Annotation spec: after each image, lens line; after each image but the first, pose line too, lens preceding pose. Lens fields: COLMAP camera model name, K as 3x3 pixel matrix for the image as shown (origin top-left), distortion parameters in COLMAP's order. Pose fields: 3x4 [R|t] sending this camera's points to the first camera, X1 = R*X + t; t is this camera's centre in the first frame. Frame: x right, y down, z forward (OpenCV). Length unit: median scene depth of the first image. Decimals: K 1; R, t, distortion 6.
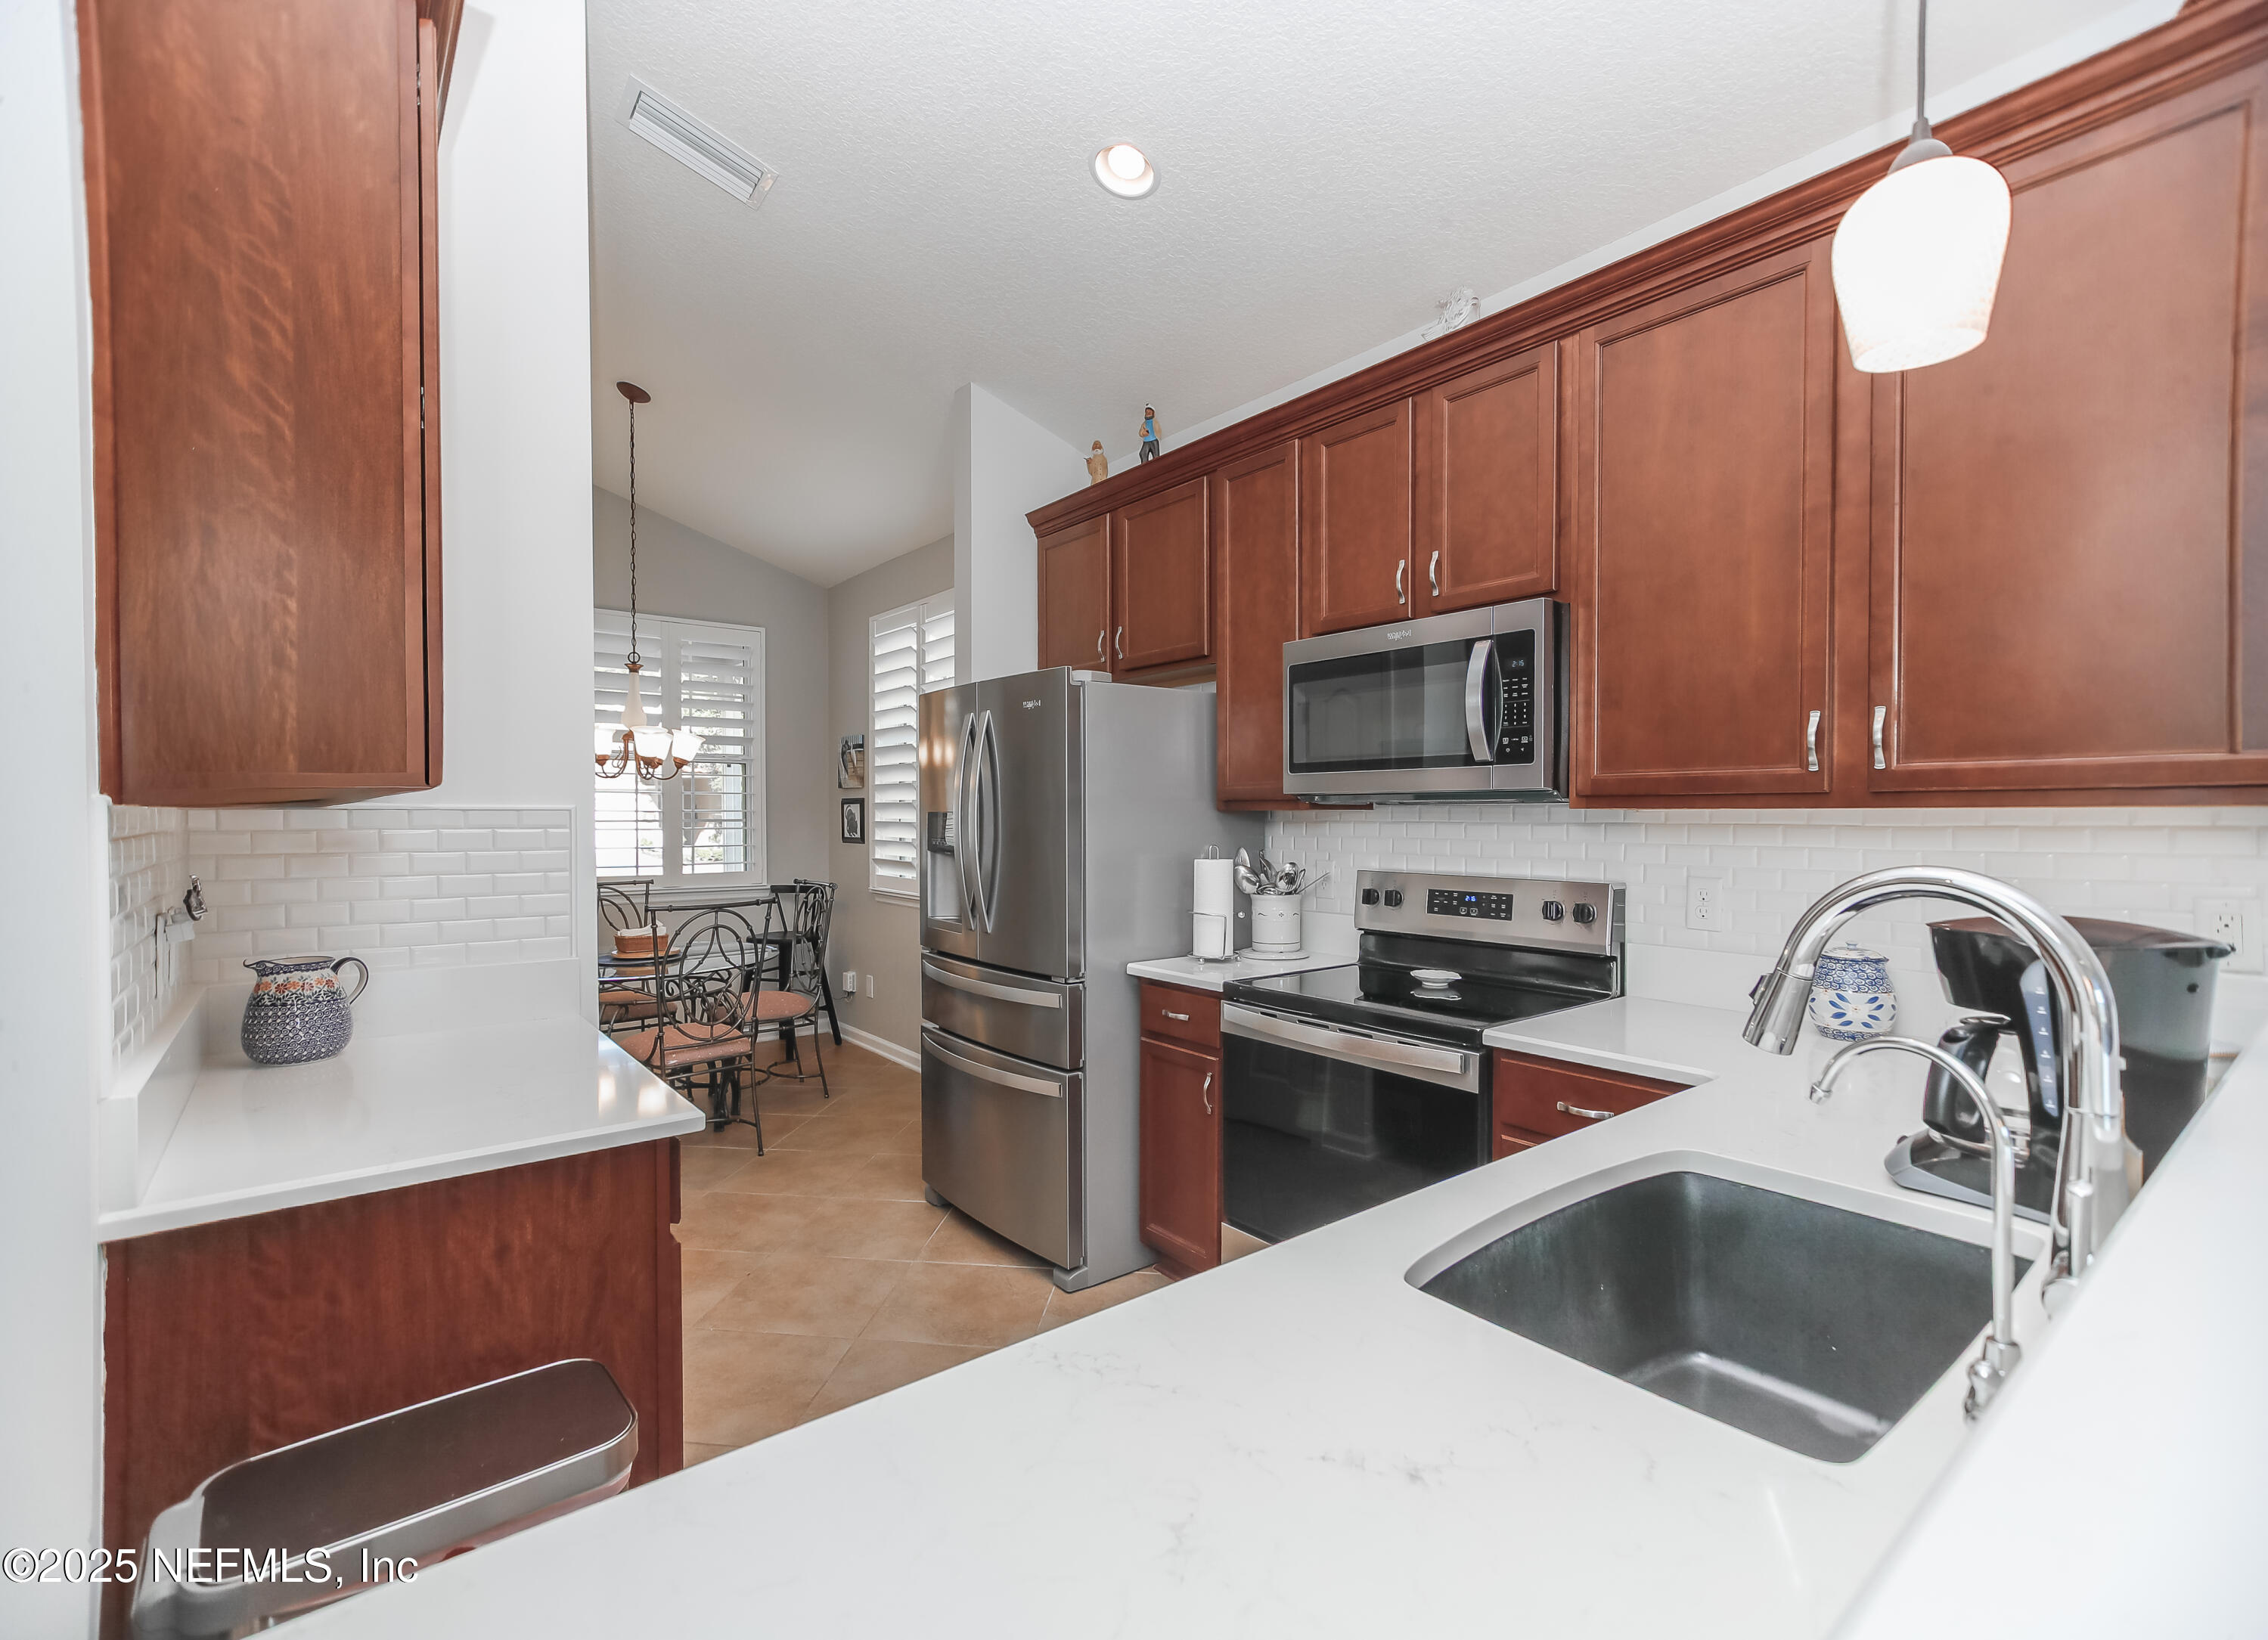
lens RADIAL K [[1004.5, 0, 1130.3], [0, 1004.5, 821.0], [0, 0, 1]] dist [-0.002284, 0.000067]
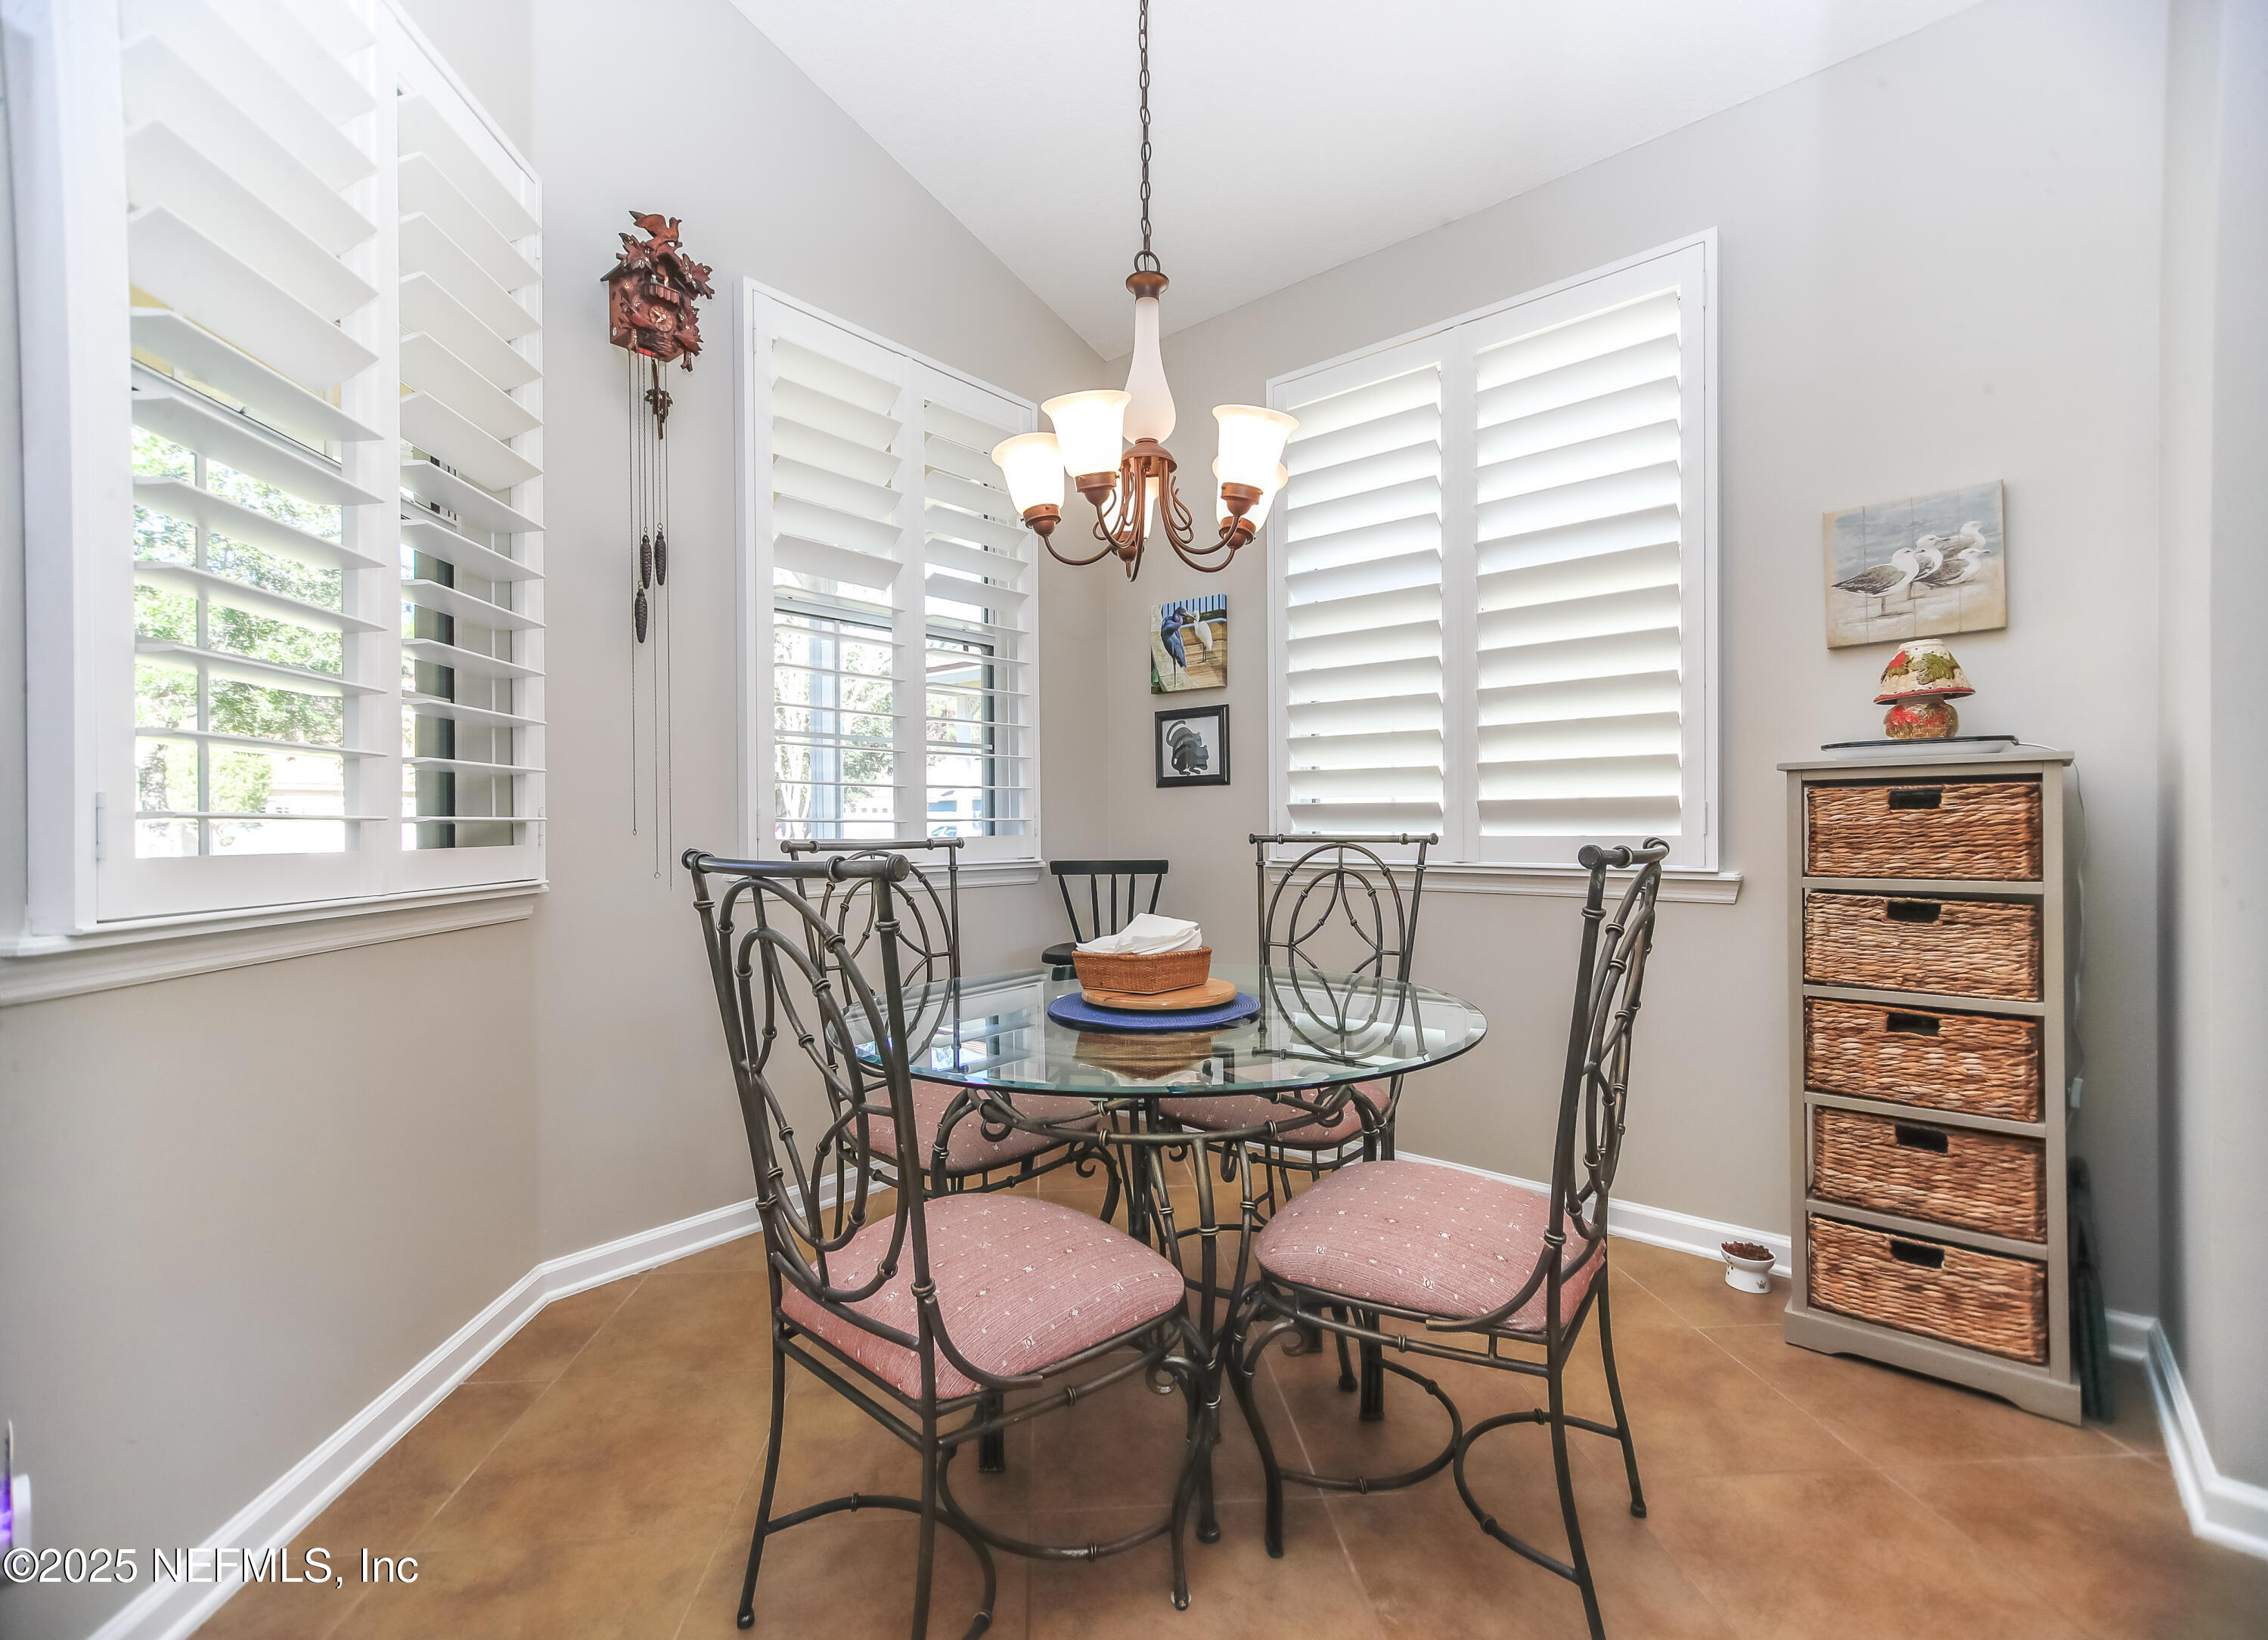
lens RADIAL K [[1004.5, 0, 1127.3], [0, 1004.5, 827.7], [0, 0, 1]] dist [-0.002284, 0.000067]
pose [[0.981438, -0.008440, 0.191592, -0.898857], [0.008802, 0.999961, -0.001039, 0.098141], [-0.191576, 0.002706, 0.981474, 0.935897]]
